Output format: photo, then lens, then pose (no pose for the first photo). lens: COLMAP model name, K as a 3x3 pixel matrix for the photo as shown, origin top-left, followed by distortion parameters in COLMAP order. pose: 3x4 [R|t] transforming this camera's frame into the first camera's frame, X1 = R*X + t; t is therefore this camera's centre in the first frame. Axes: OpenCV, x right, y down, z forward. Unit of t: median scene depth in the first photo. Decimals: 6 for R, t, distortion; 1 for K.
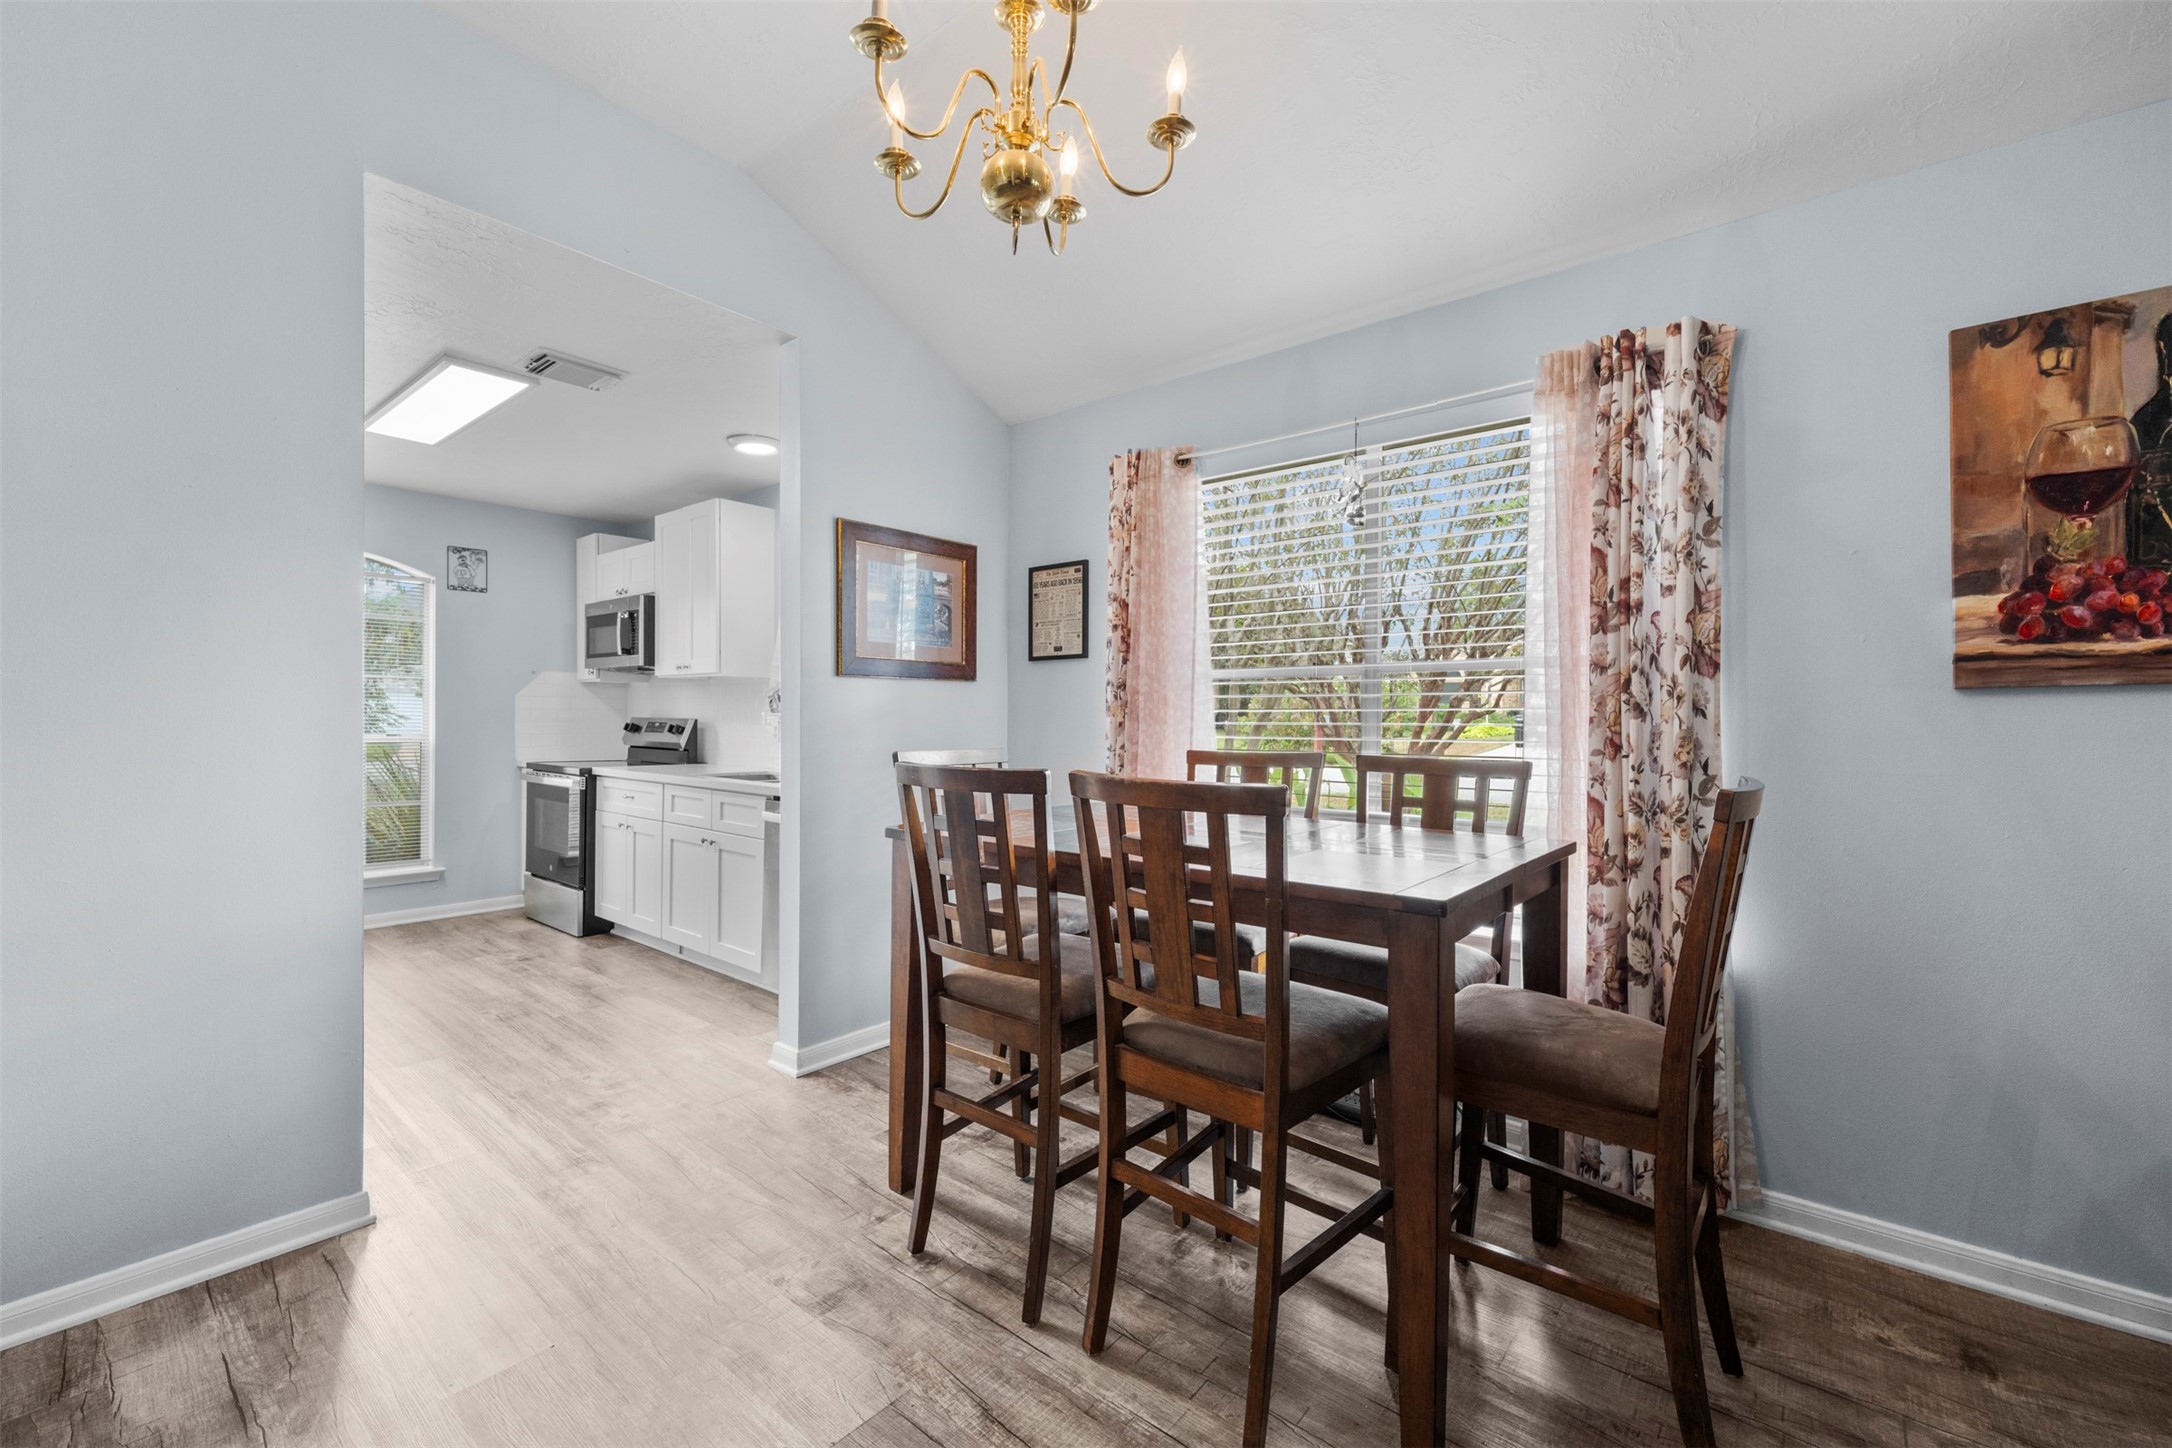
lens RADIAL K [[903.5, 0, 1086.0], [0, 903.5, 724.0], [0, 0, 1]] dist [0.001234, -0.000408]
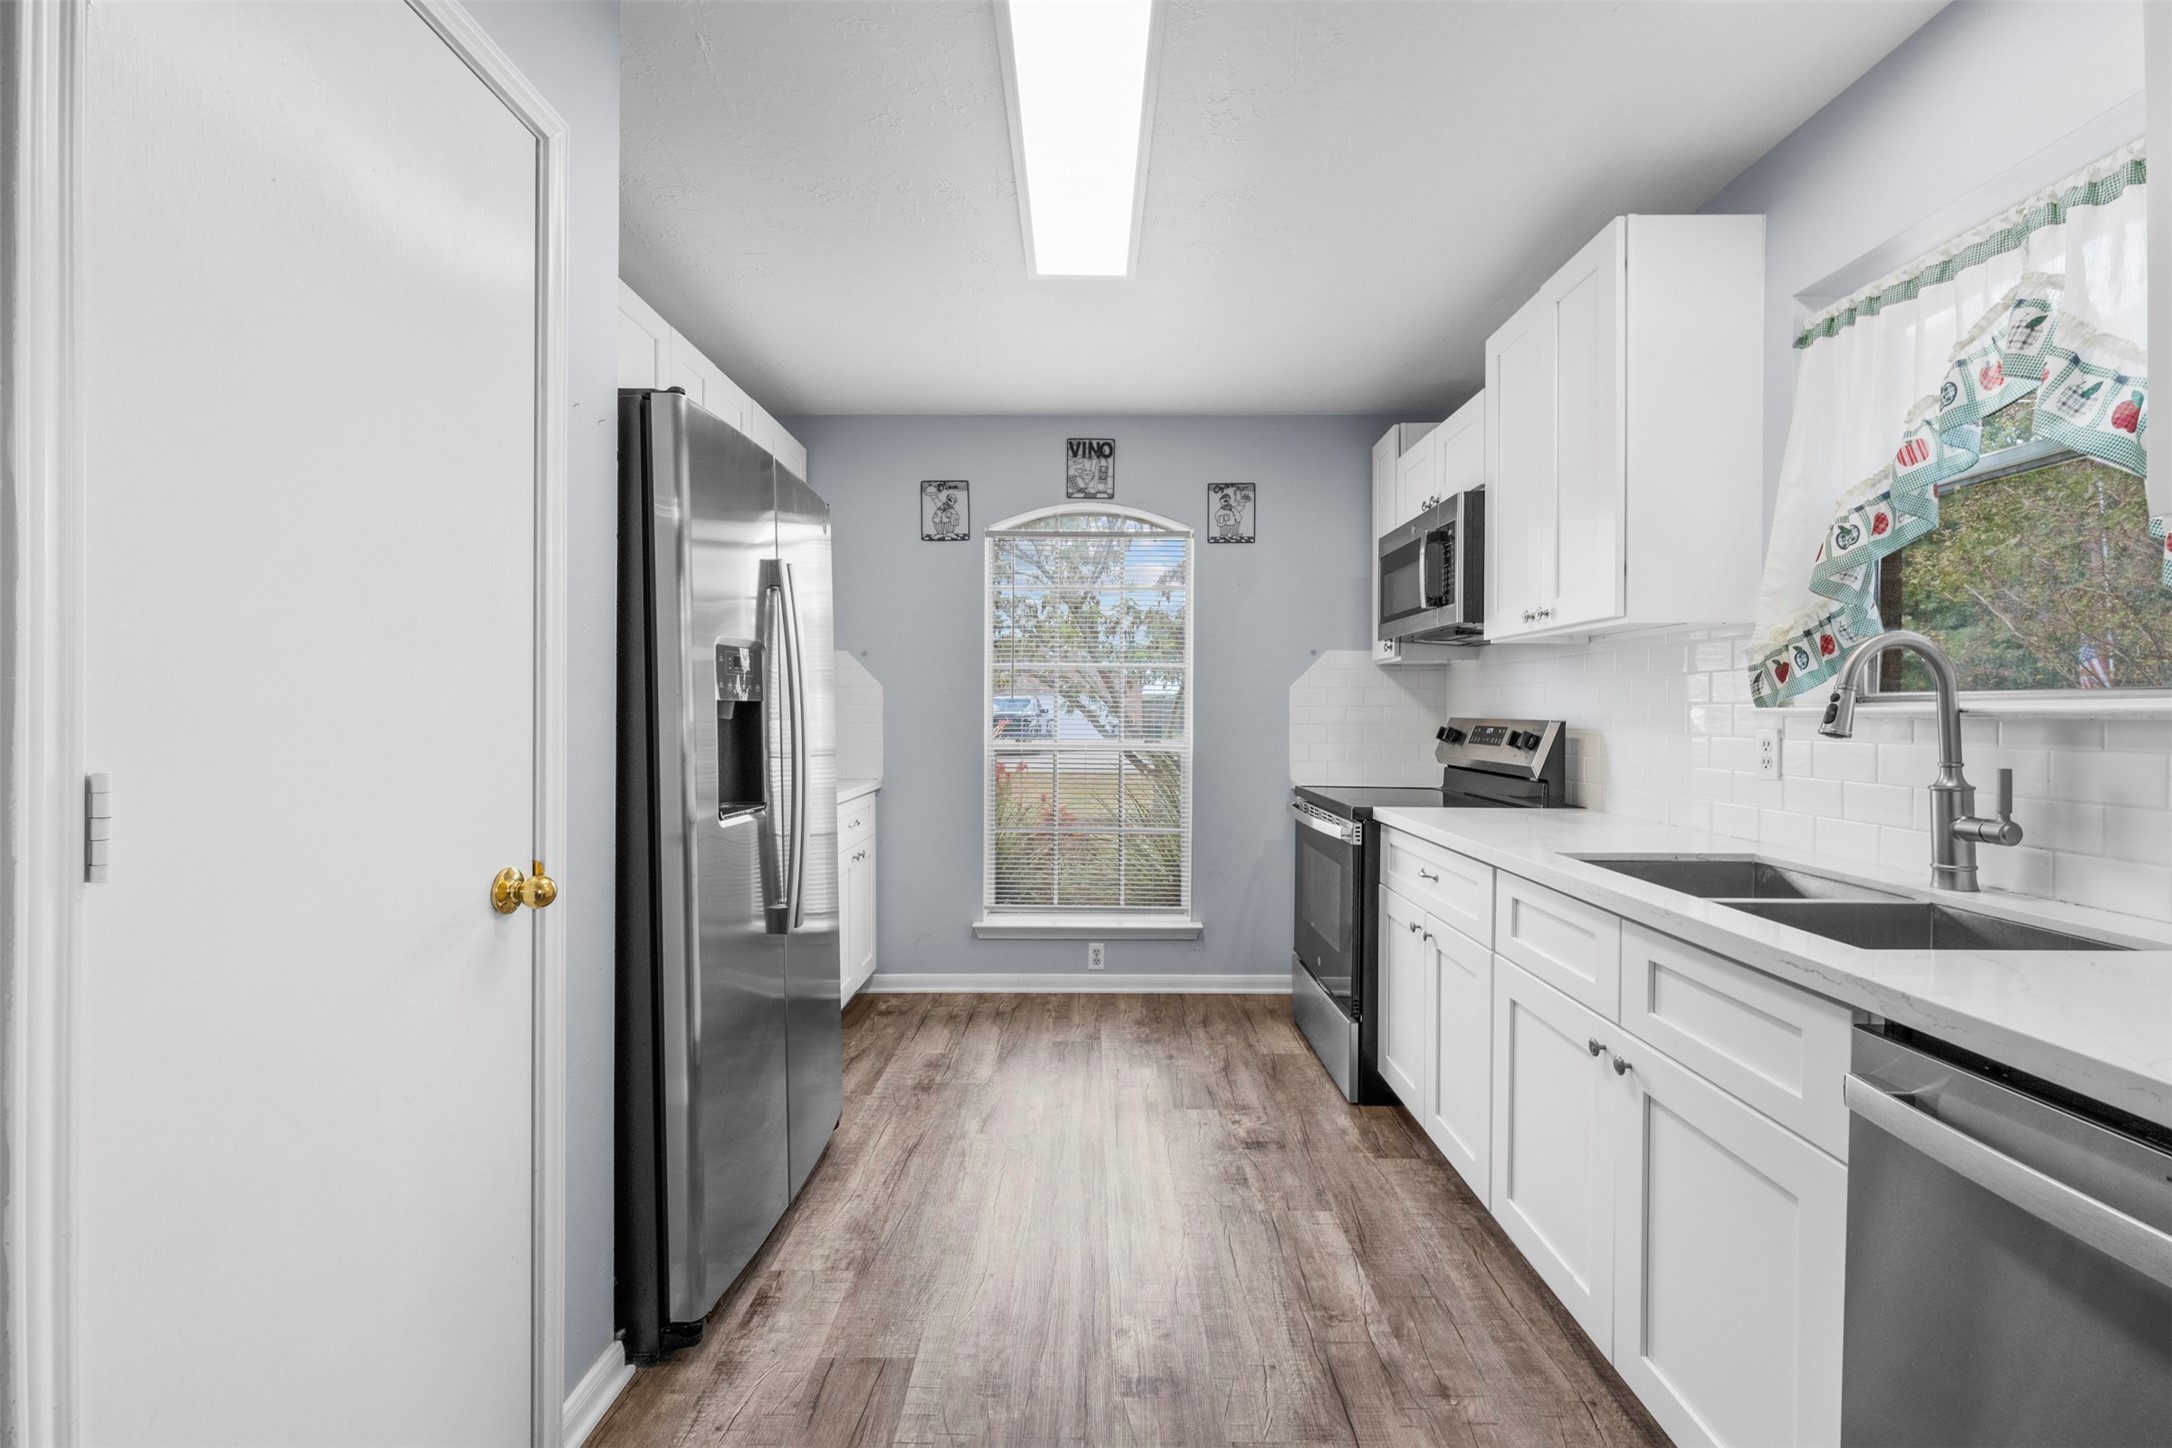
lens RADIAL K [[903.5, 0, 1086.0], [0, 903.5, 724.0], [0, 0, 1]] dist [0.001234, -0.000408]
pose [[0.638485, 0.003833, -0.769625, -0.208455], [-0.004017, 0.999991, 0.001647, -0.003722], [0.769624, 0.002040, 0.638494, 0.461583]]
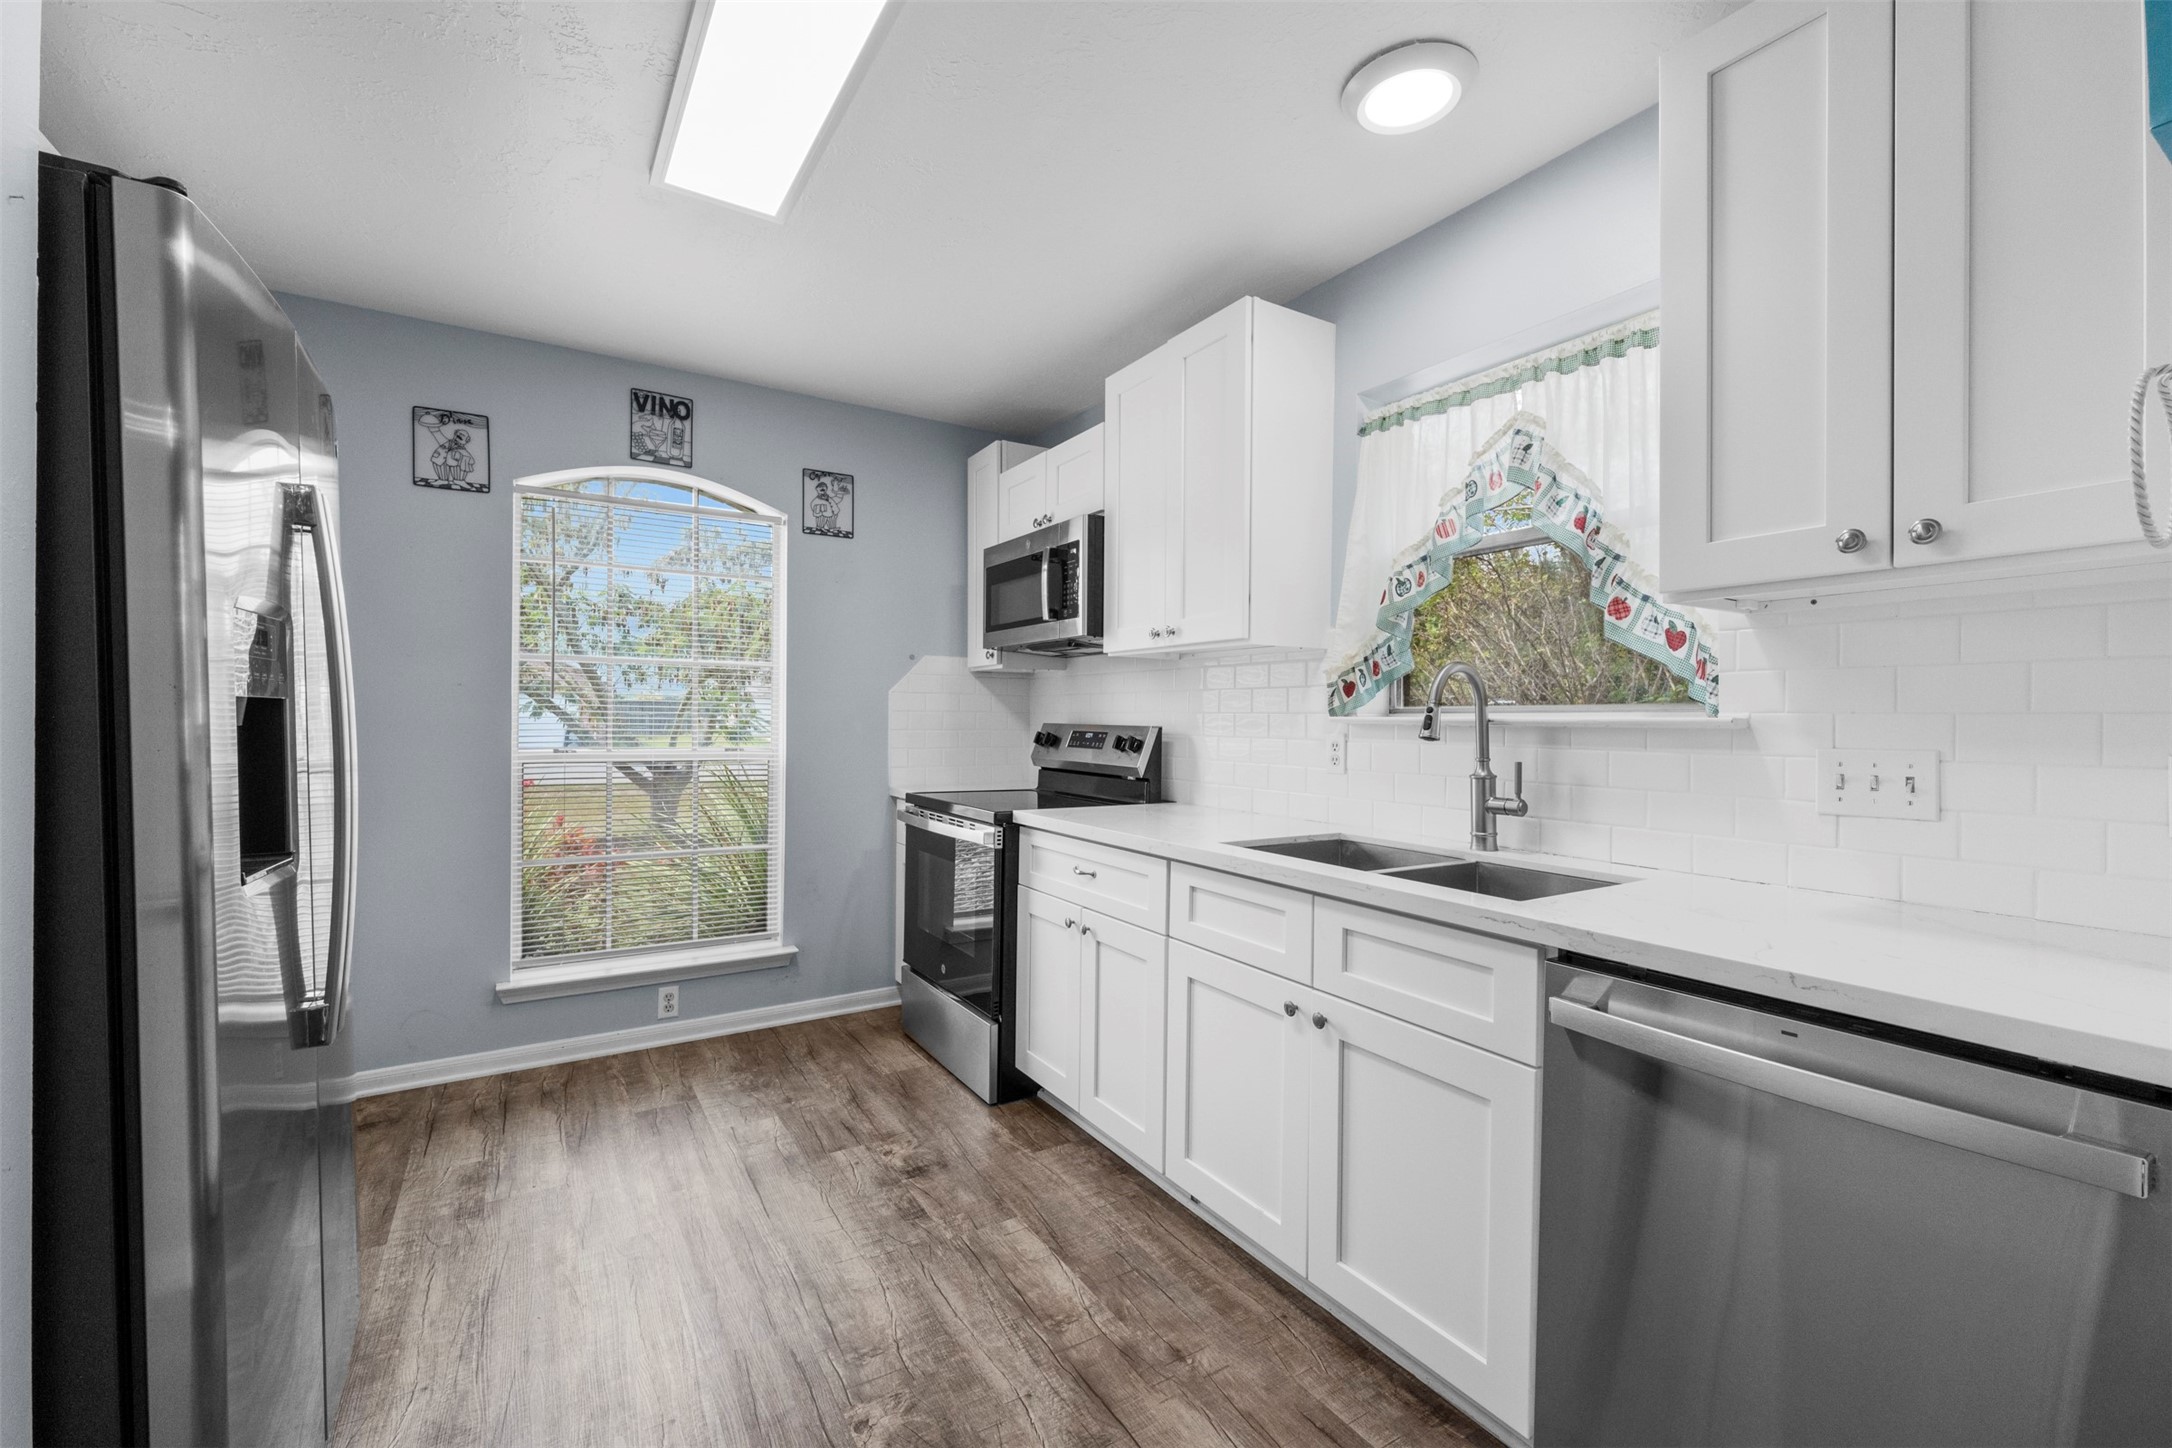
lens RADIAL K [[898.1, 0, 1102.0], [0, 898.1, 731.0], [0, 0, 1]] dist [0.024930, -0.023245]
pose [[0.952829, 0.003974, -0.303483, -0.291917], [-0.003298, 0.999991, 0.002740, -0.004411], [0.303491, -0.001610, 0.952833, 0.431289]]
